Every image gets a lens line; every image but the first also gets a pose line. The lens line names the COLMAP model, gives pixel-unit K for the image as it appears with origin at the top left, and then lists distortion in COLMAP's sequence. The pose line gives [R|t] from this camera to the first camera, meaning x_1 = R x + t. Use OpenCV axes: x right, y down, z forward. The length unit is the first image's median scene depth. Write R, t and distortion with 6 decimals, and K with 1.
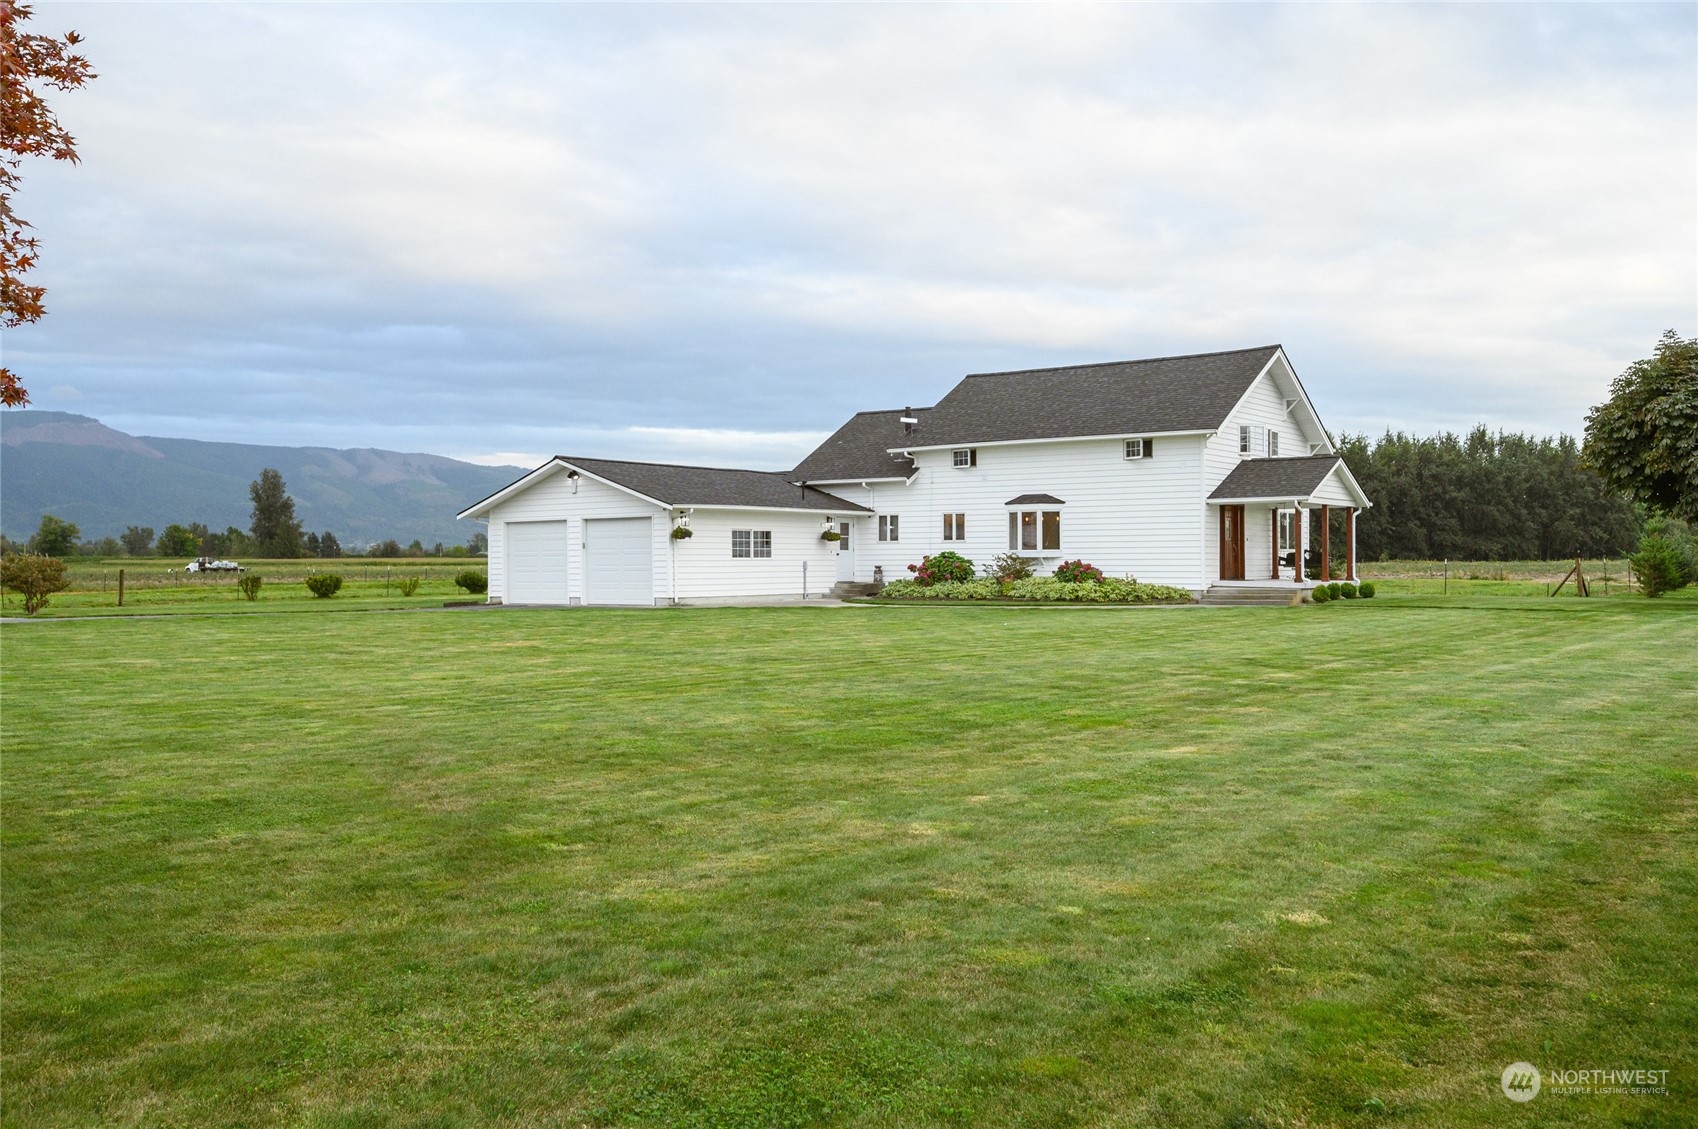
lens RADIAL K [[1465.8, 0, 834.4], [0, 1465.8, 567.8], [0, 0, 1]] dist [-0.000289, -0.013975]
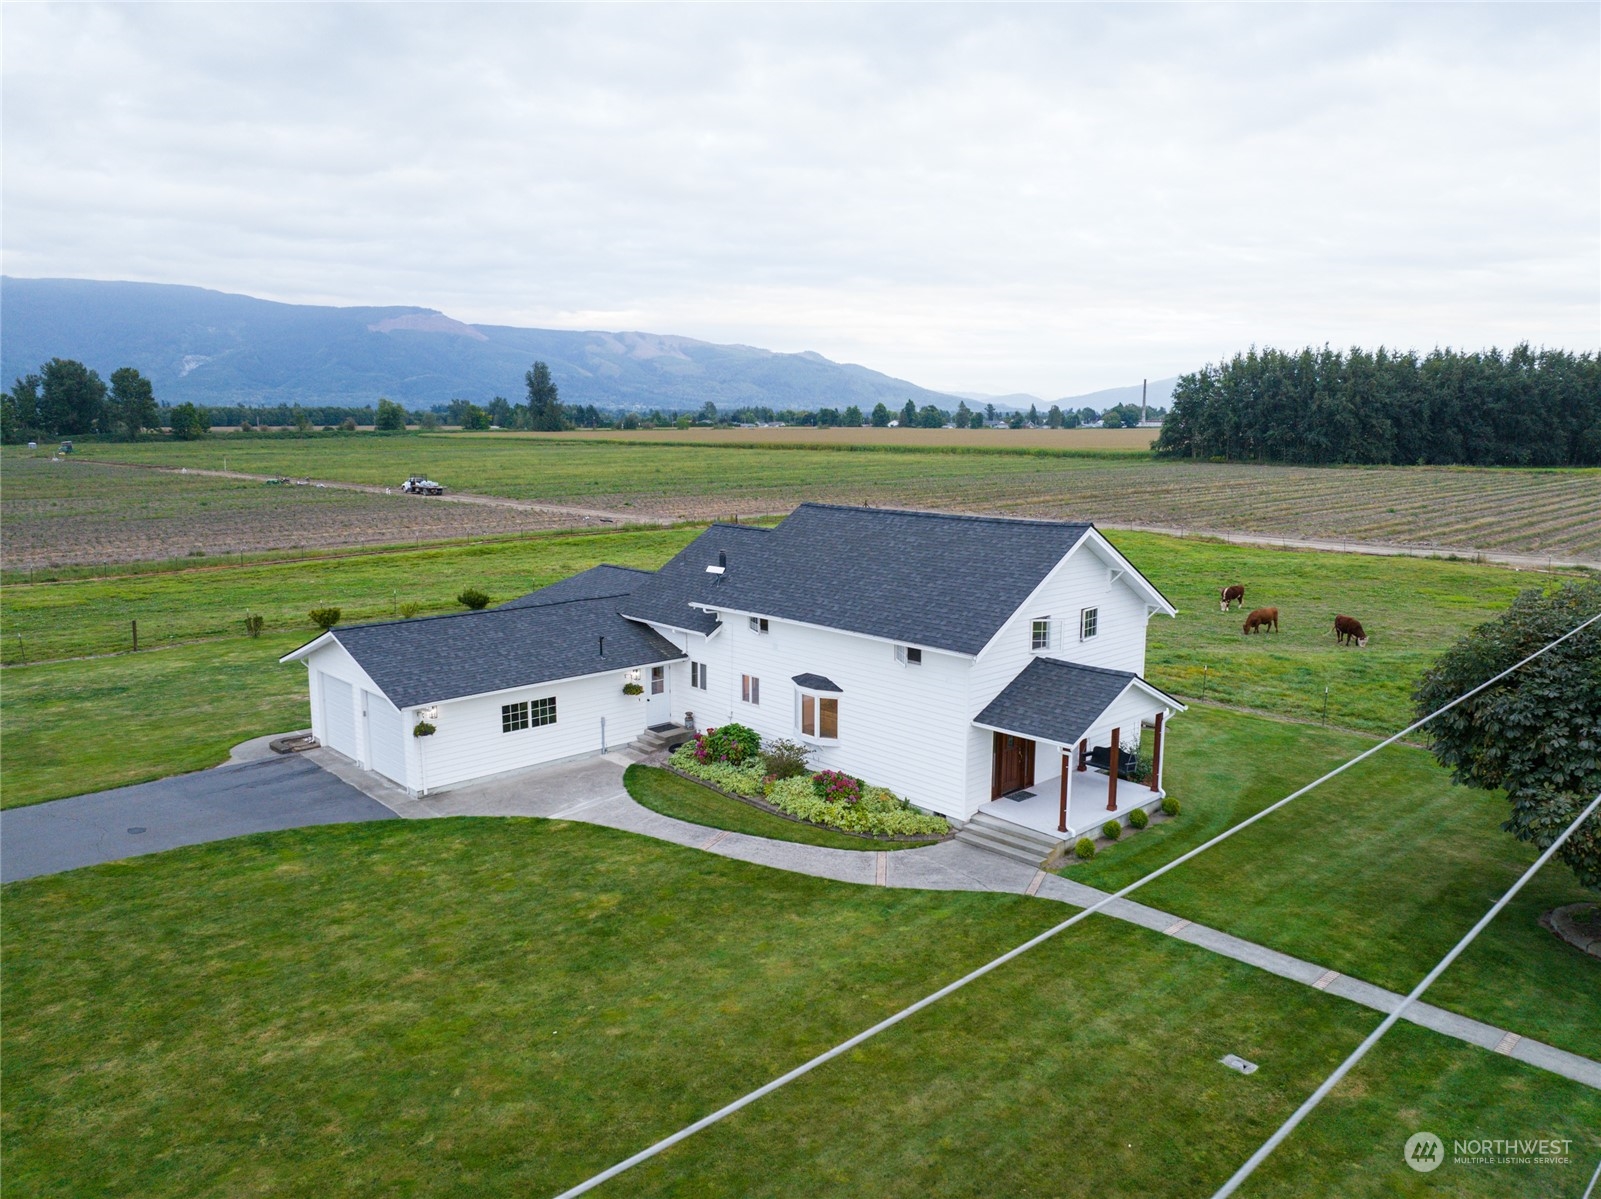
lens RADIAL K [[1122.8, 0, 800.5], [0, 1122.8, 599.5], [0, 0, 1]] dist [-0.031743, 0.001155]
pose [[0.986308, 0.033612, -0.161450, 0.233444], [-0.008078, 0.987681, 0.156275, -0.204105], [0.164714, -0.152831, 0.974429, 0.296185]]
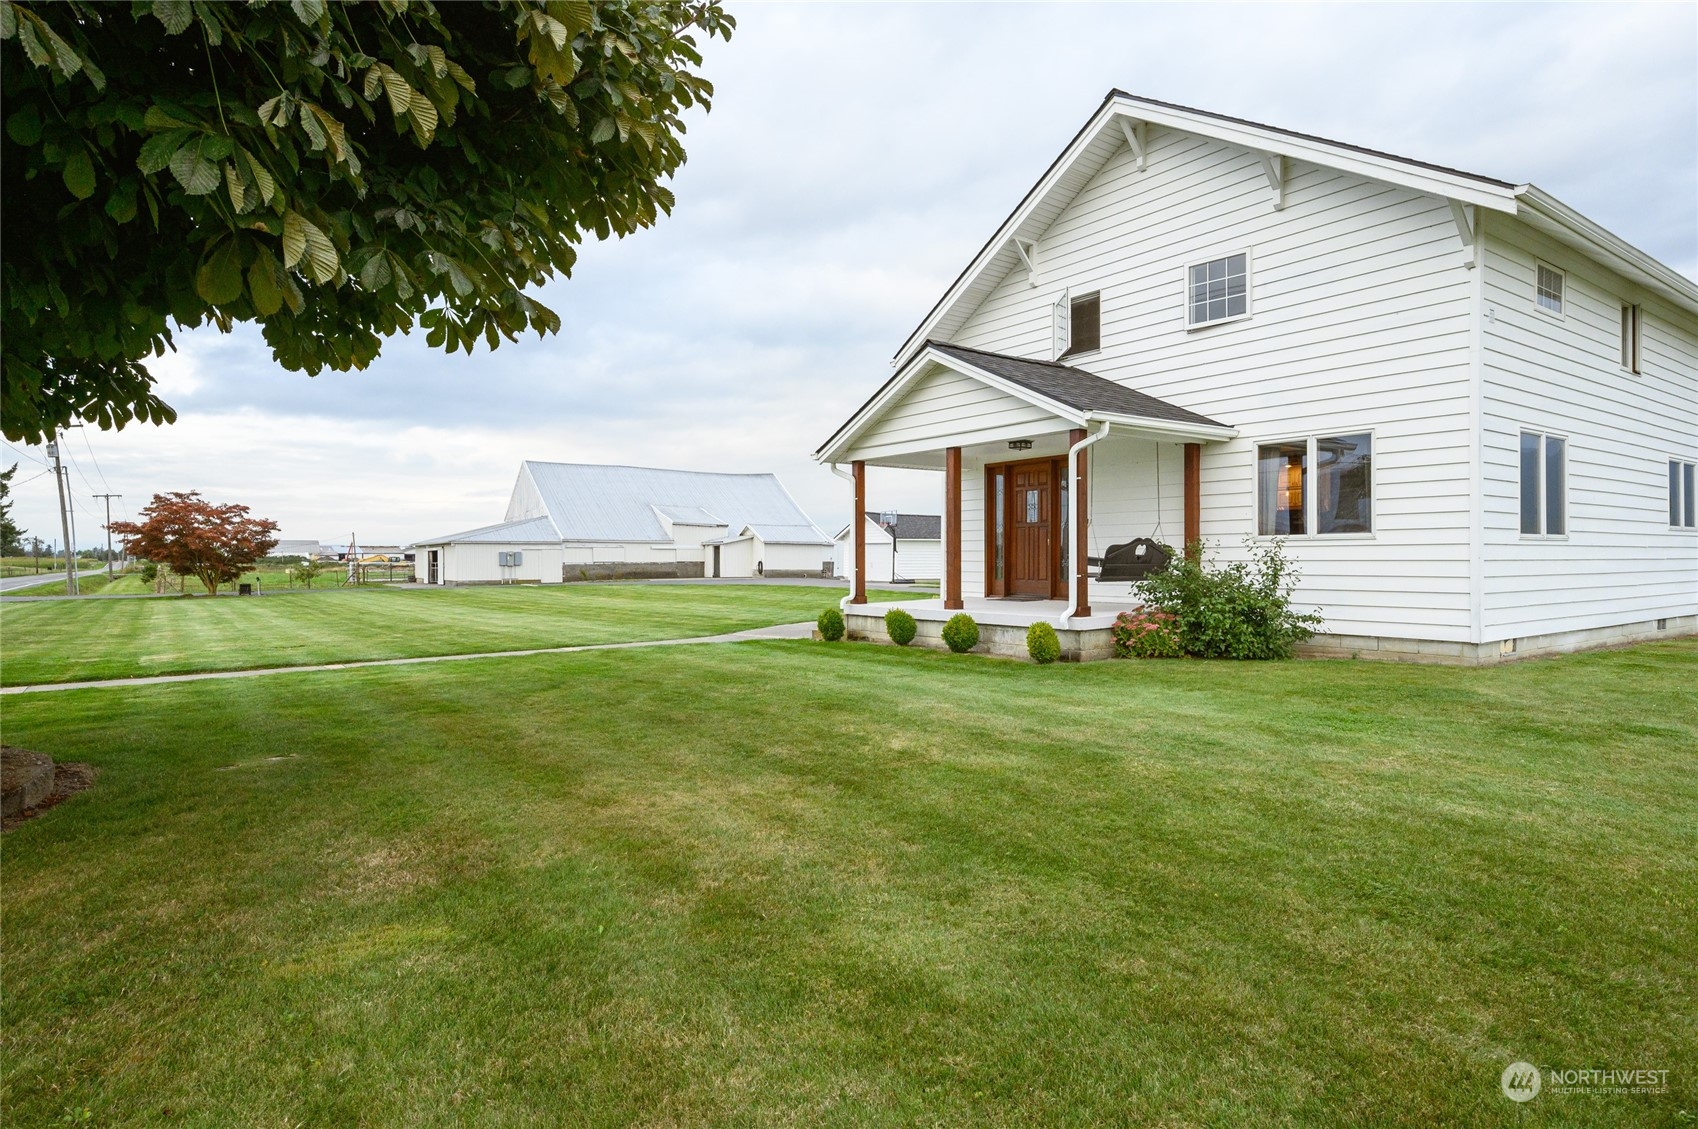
lens RADIAL K [[936.7, 0, 849.0], [0, 936.7, 564.5], [0, 0, 1]] dist [-0.000186, 0.000200]
pose [[-0.279011, 0.008099, -0.960254, 0.587092], [0.000070, 0.999965, 0.008413, -0.007179], [0.960288, 0.002280, -0.279001, 0.965841]]
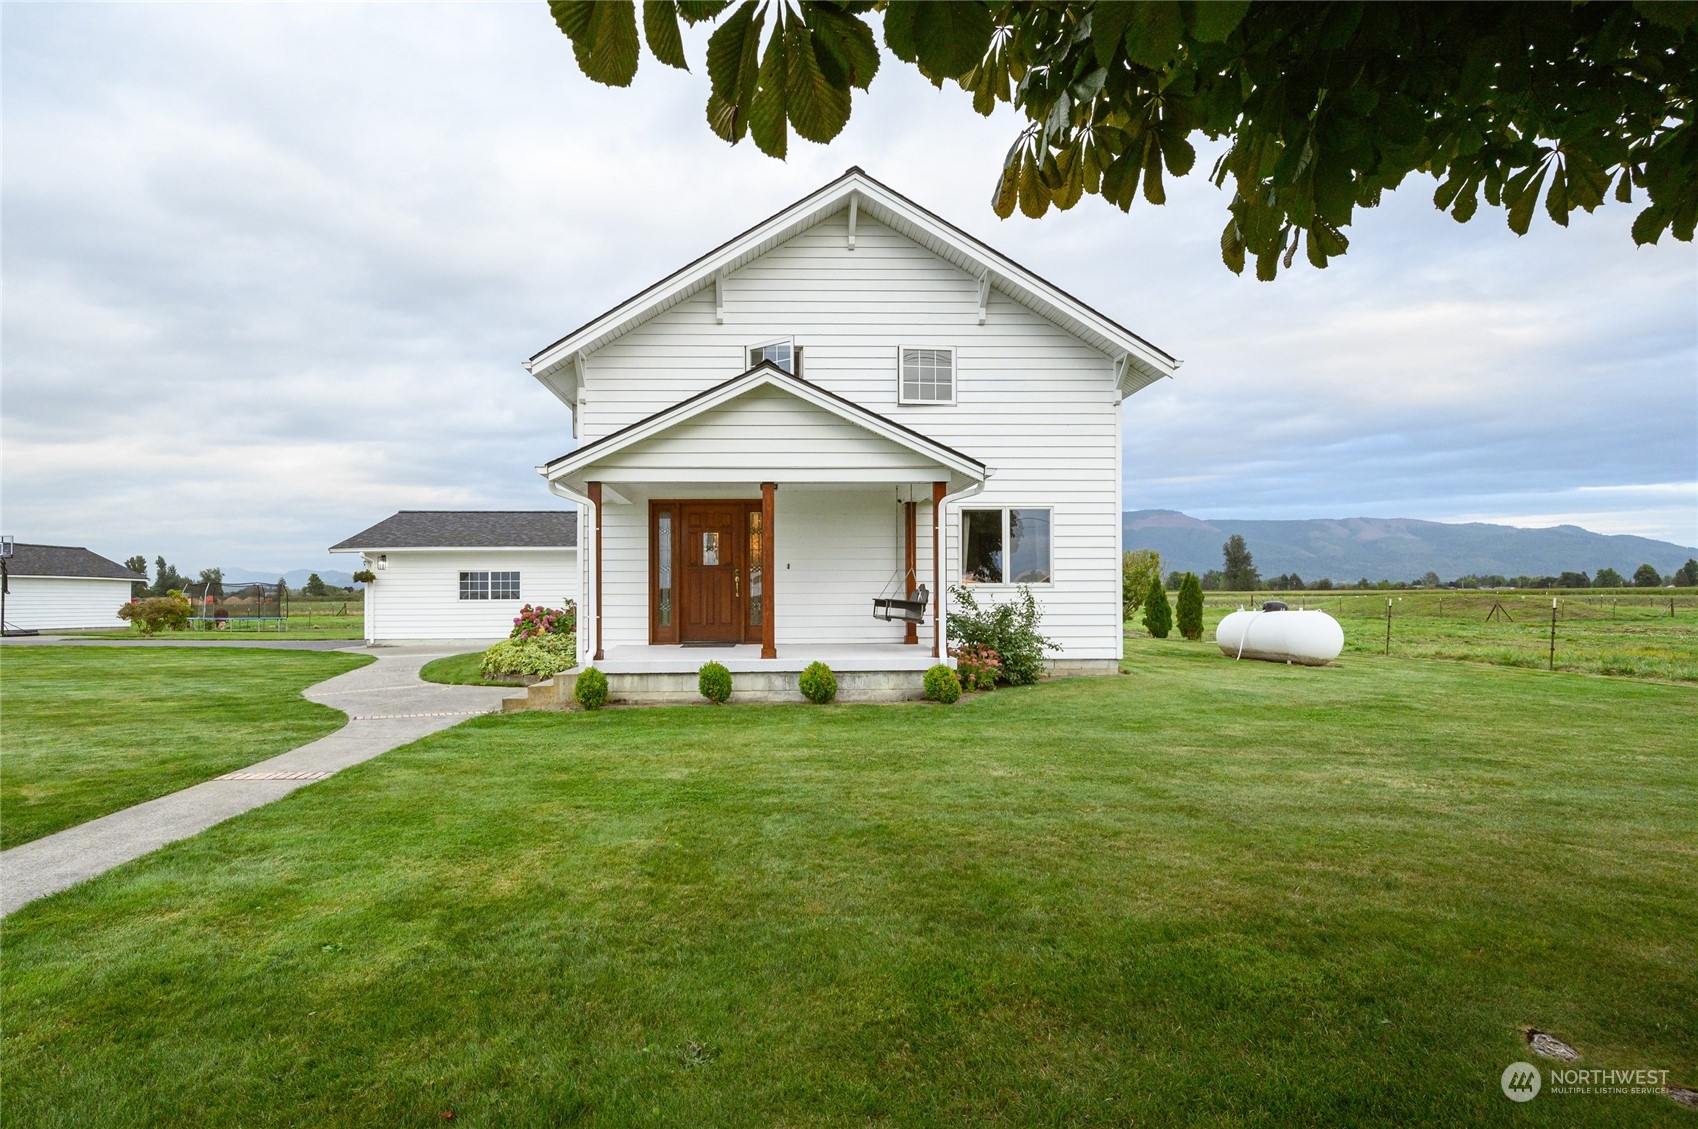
lens RADIAL K [[850.1, 0, 802.2], [0, 850.1, 596.3], [0, 0, 1]] dist [-0.001051, -0.000454]
pose [[0.626919, -0.000636, -0.779084, 0.496930], [0.000453, 1.000000, -0.000452, -0.008442], [0.779084, -0.000070, 0.626919, 0.777513]]
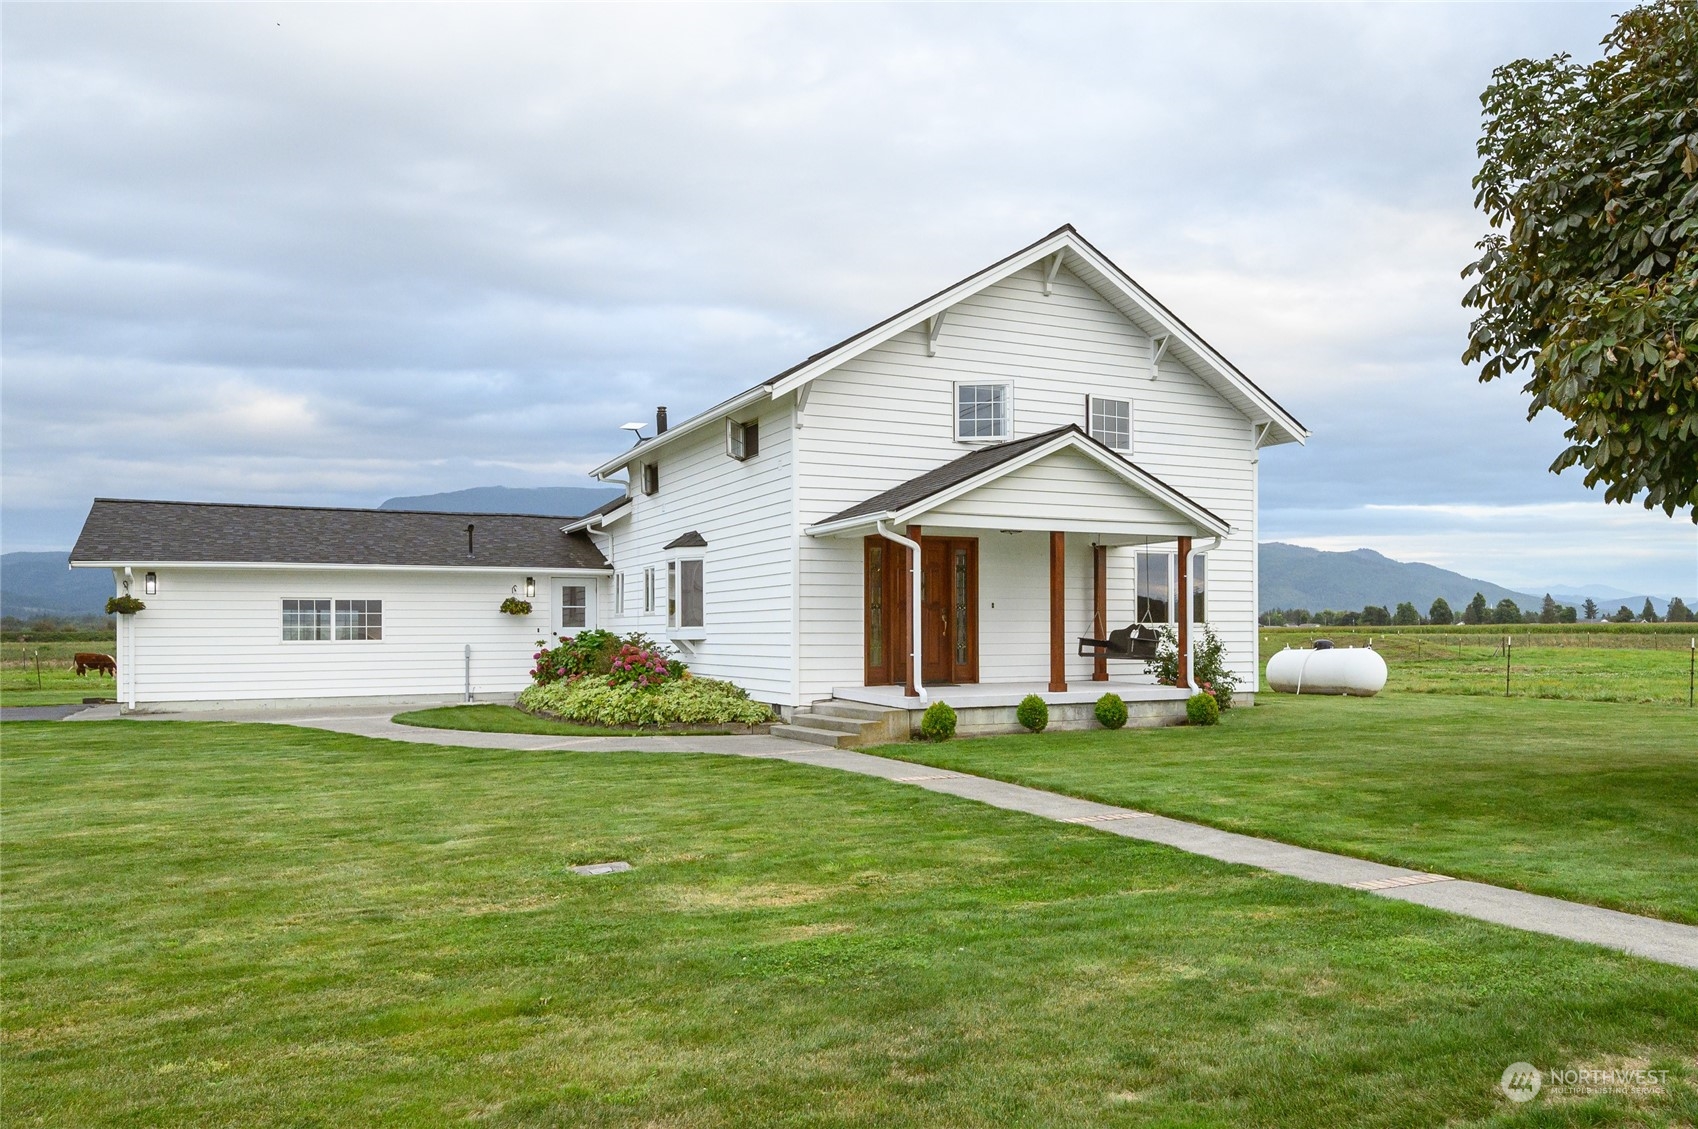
lens RADIAL K [[1340.9, 0, 1034.0], [0, 1340.9, 643.3], [0, 0, 1]] dist [0.000456, 0.000406]
pose [[0.920353, 0.001482, -0.391086, 0.460438], [0.000796, 0.999984, 0.005662, -0.008441], [0.391088, -0.005522, 0.920337, 0.540844]]
